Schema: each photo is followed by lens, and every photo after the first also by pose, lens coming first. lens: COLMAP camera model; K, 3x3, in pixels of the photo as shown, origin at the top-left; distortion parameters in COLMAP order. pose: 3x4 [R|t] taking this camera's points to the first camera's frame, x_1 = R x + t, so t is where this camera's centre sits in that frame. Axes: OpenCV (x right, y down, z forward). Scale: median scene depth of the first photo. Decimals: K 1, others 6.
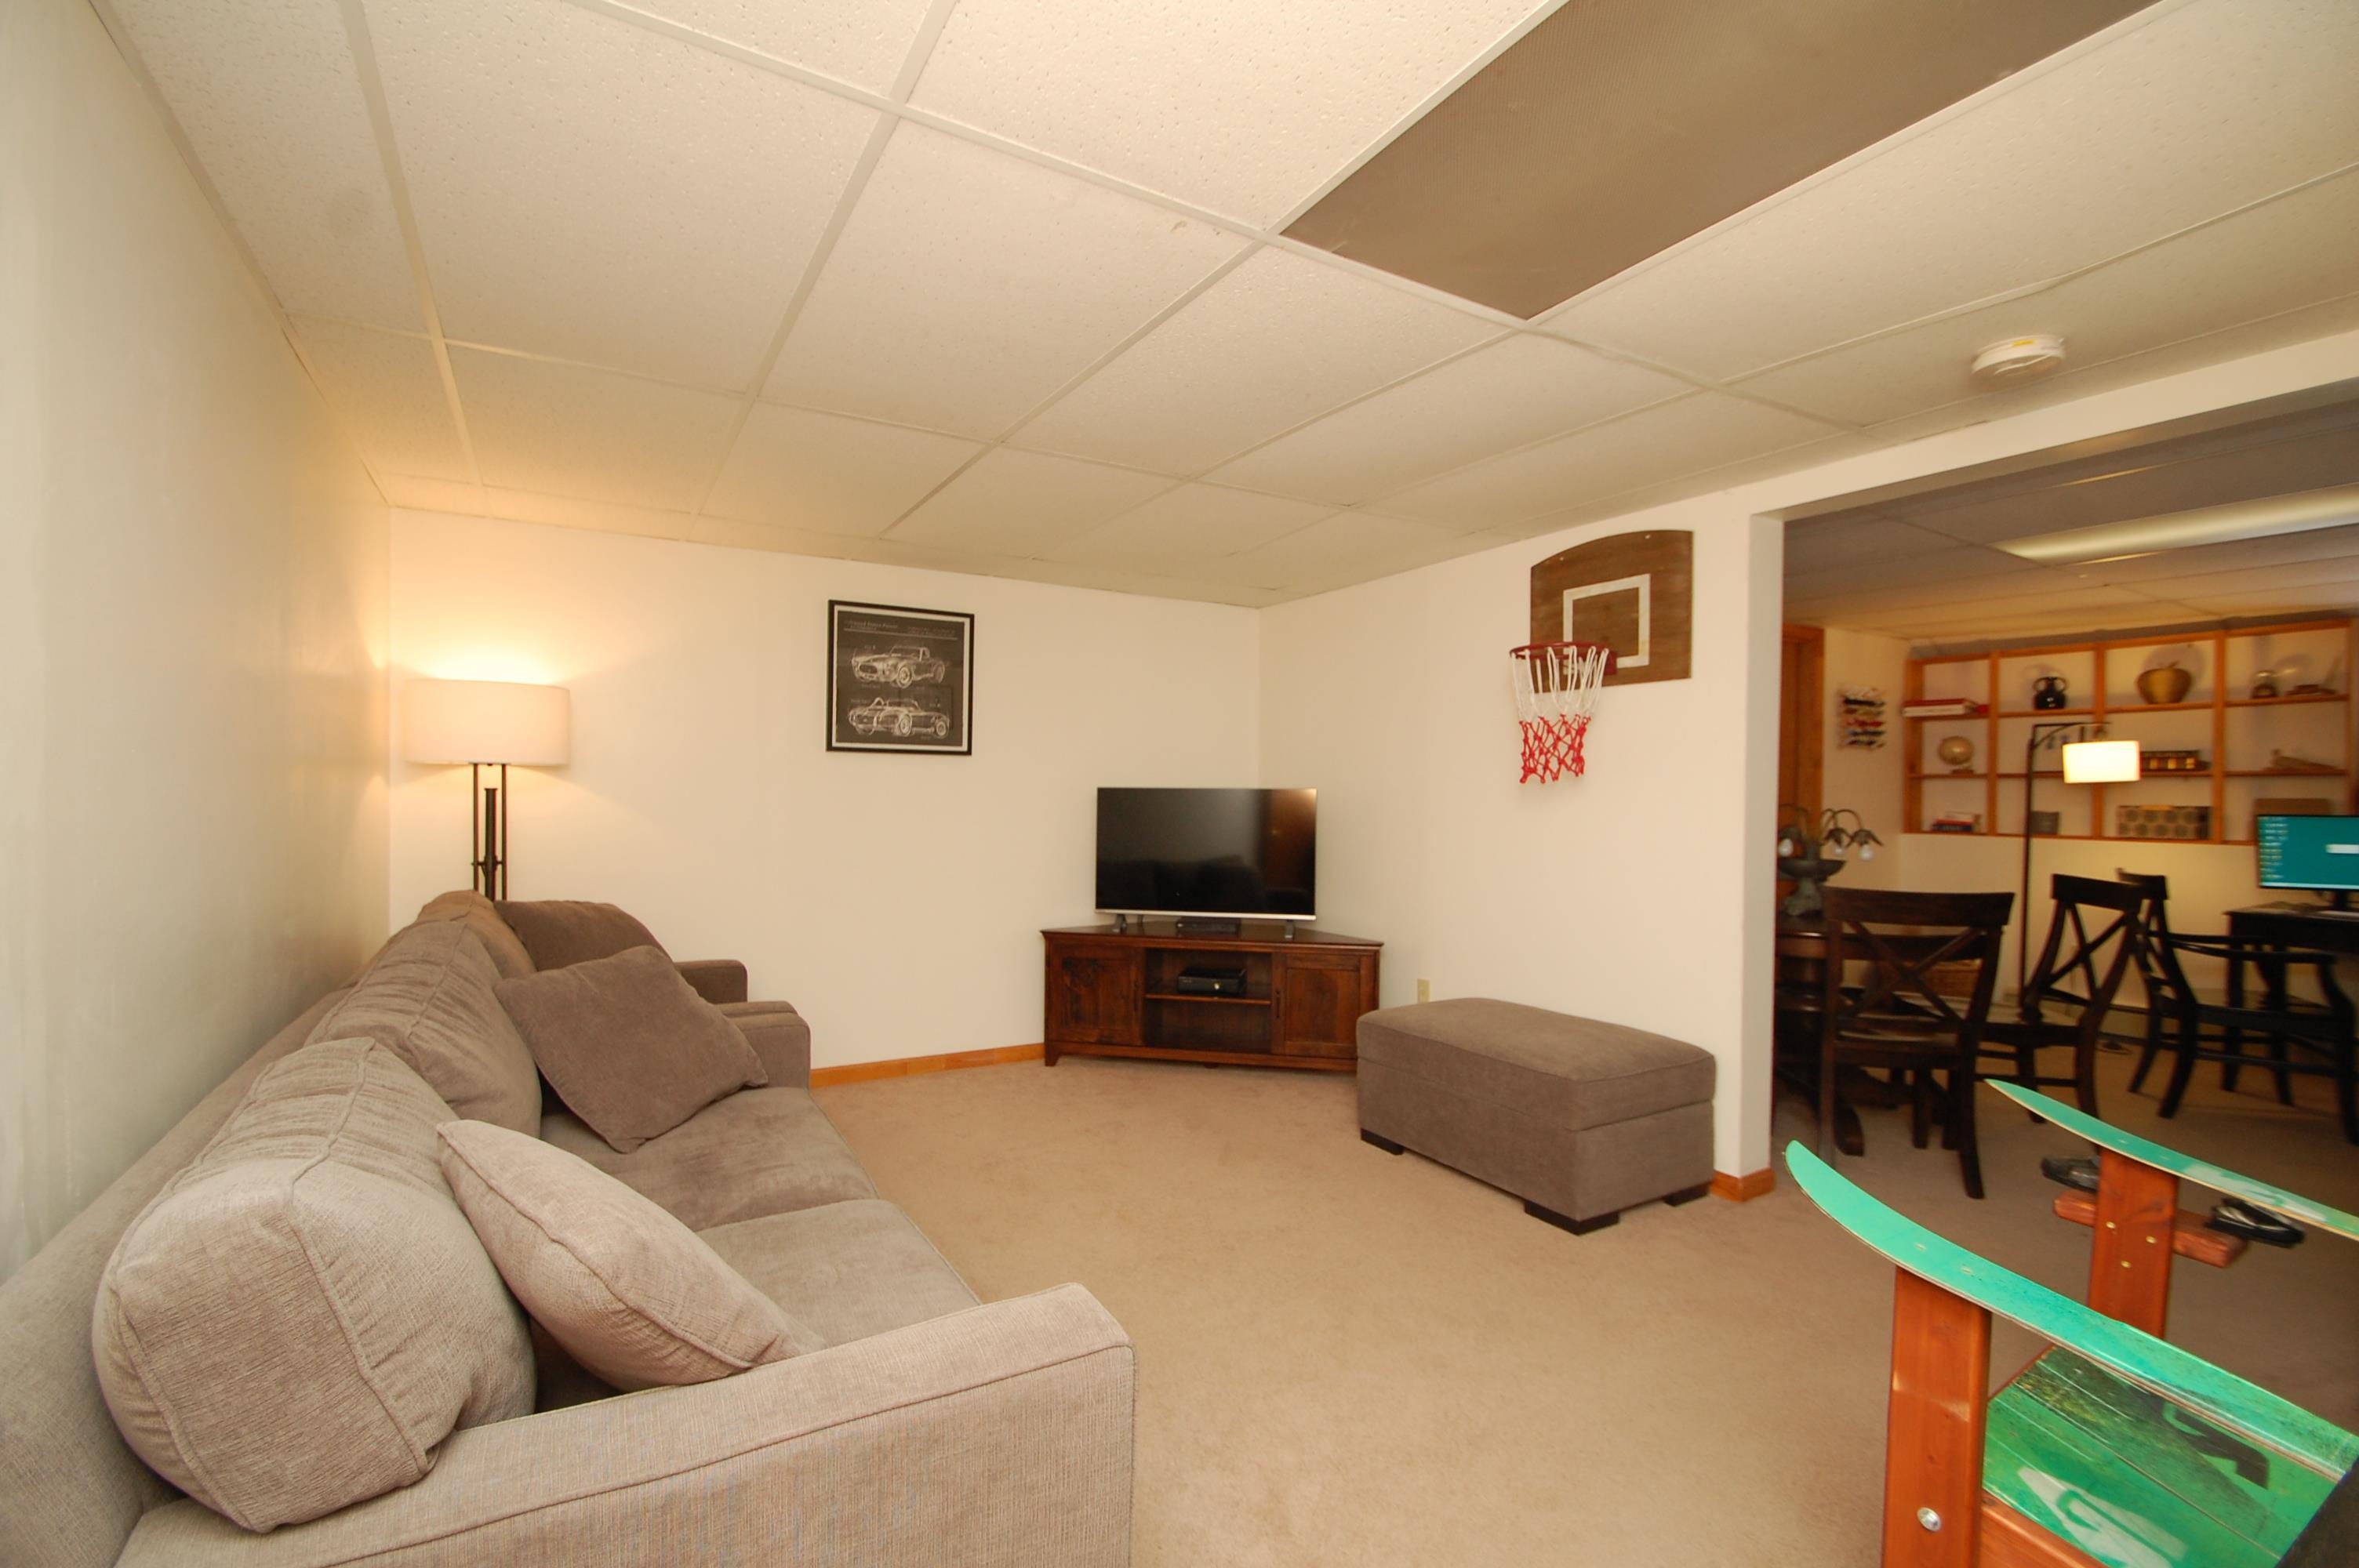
lens RADIAL K [[1023.2, 0, 1162.0], [0, 1023.2, 802.9], [0, 0, 1]] dist [-0.012278, -0.004106]
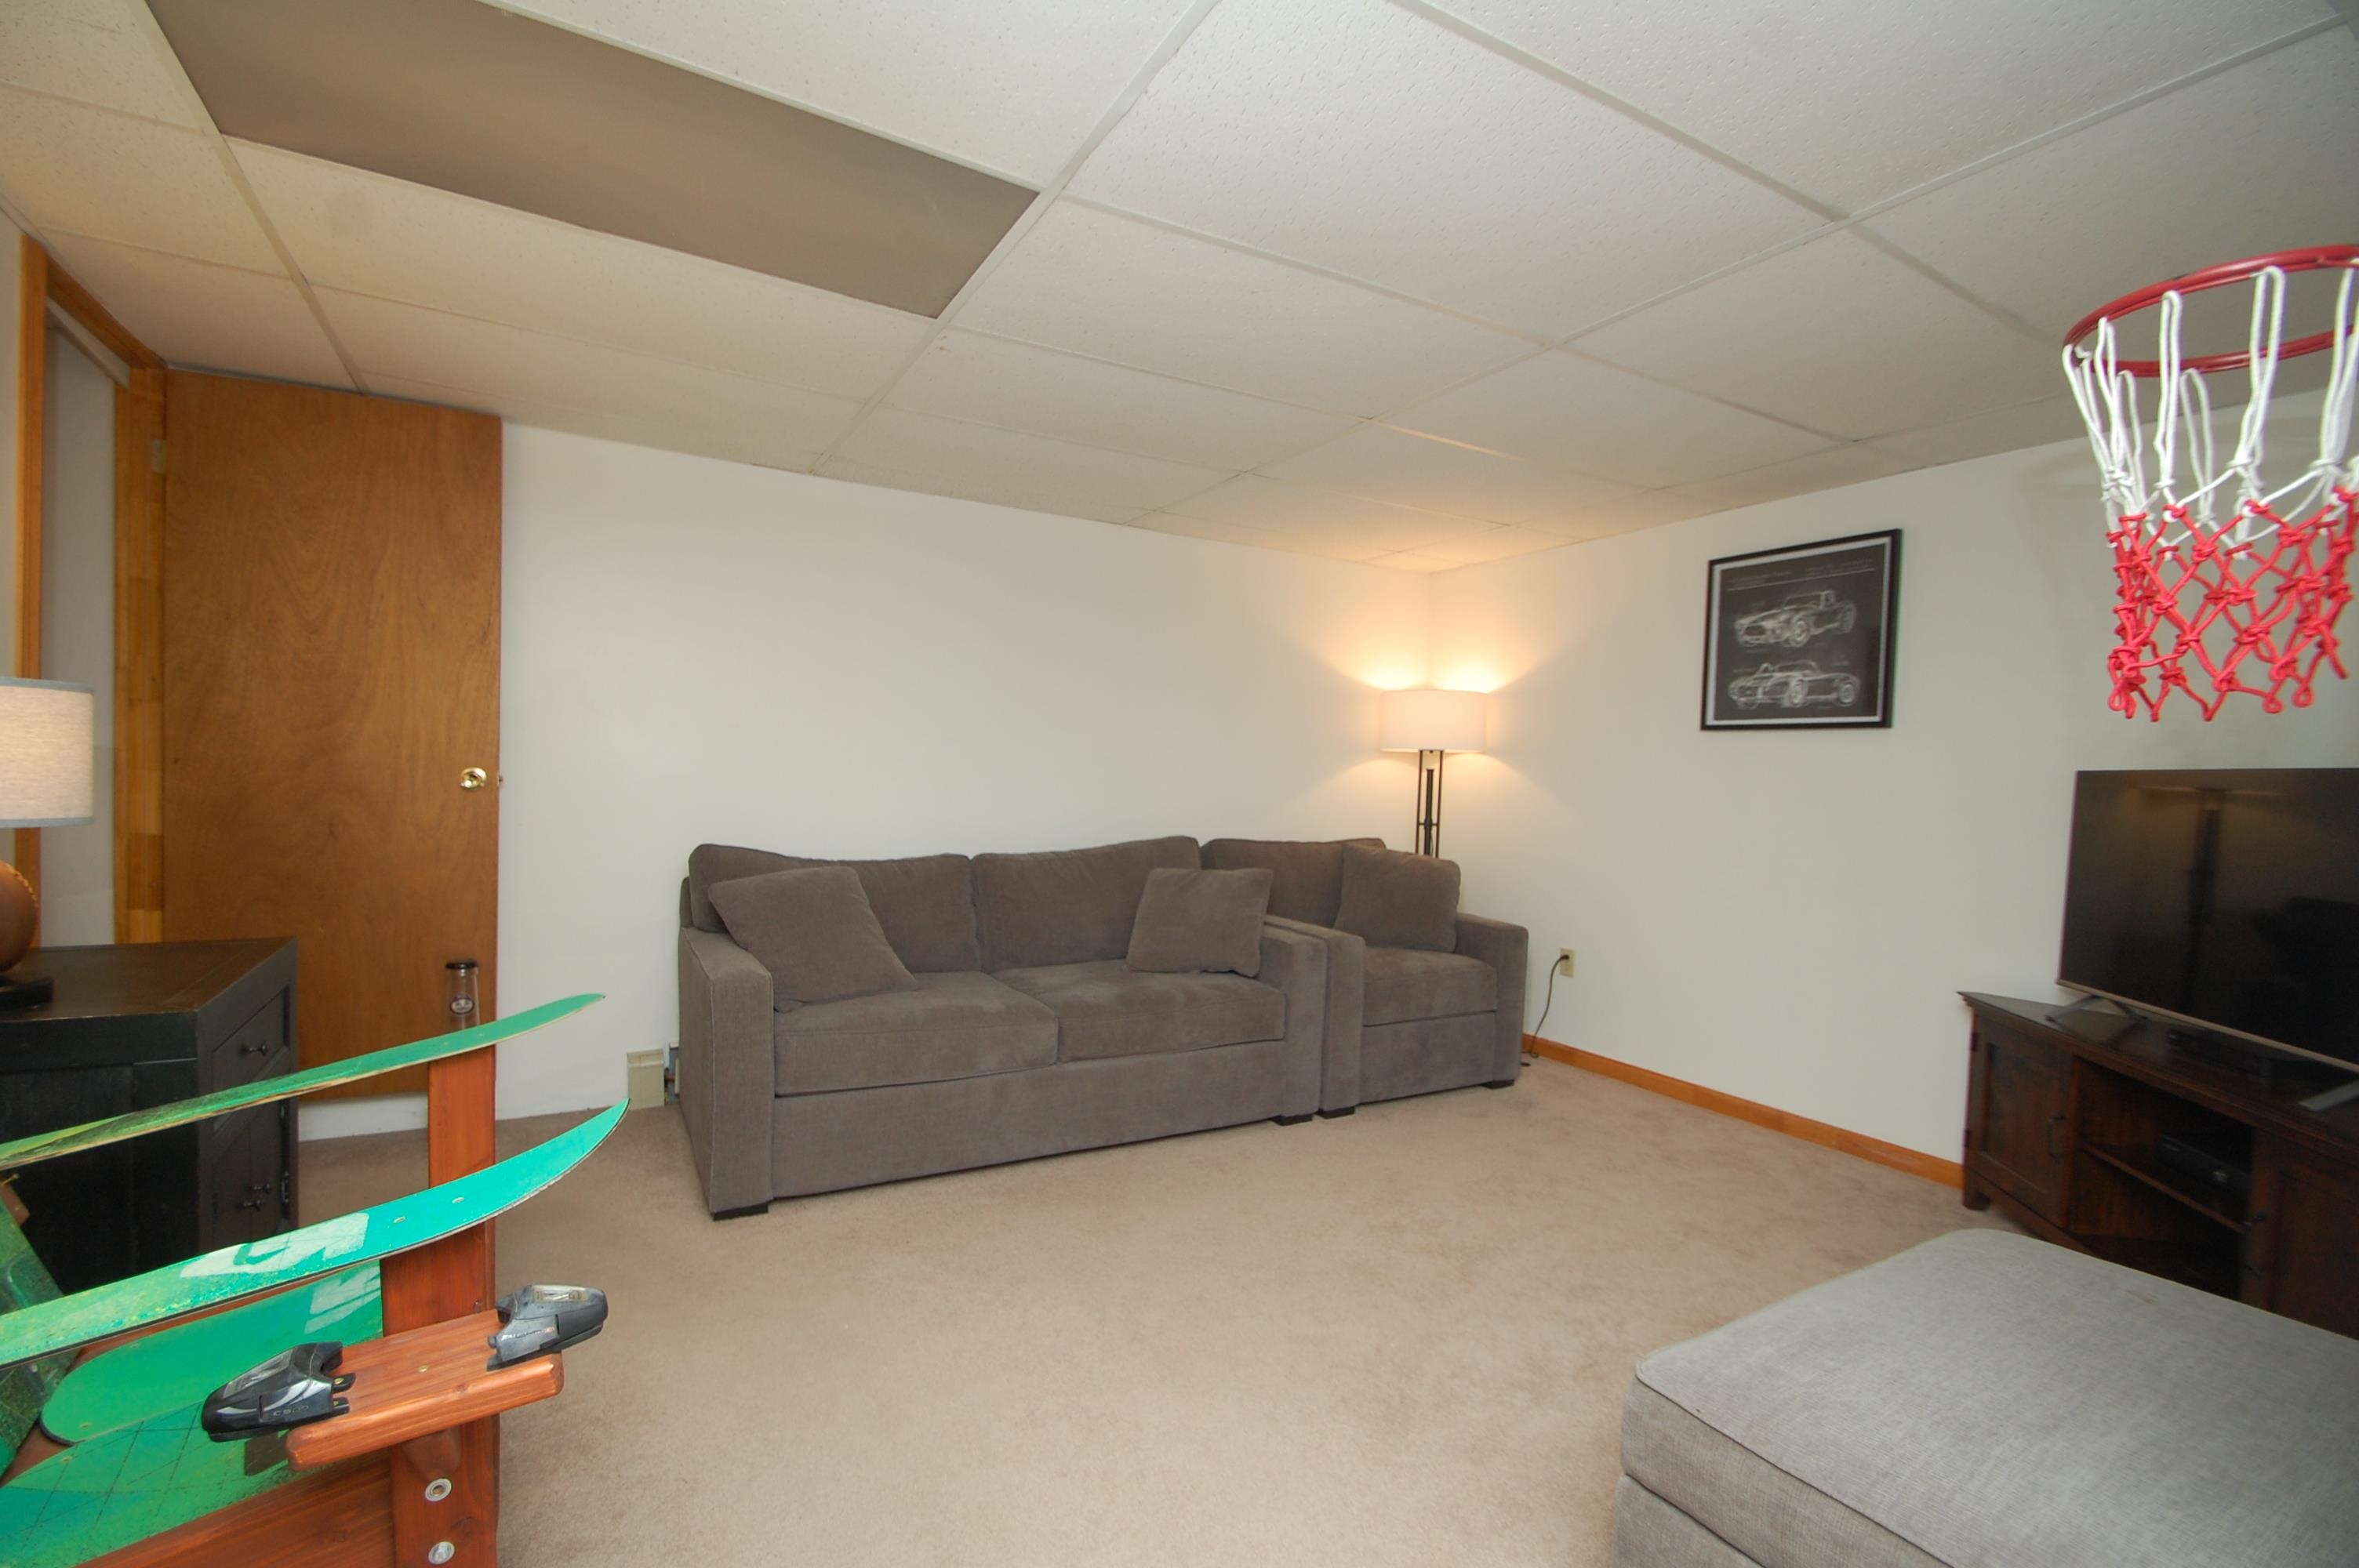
lens RADIAL K [[1023.2, 0, 1171.9], [0, 1023.2, 798.4], [0, 0, 1]] dist [-0.012278, -0.004106]
pose [[0.002750, 0.023778, -0.999713, 0.544896], [-0.032427, 0.999194, 0.023676, 0.002769], [0.999470, 0.032353, 0.003519, 0.514396]]
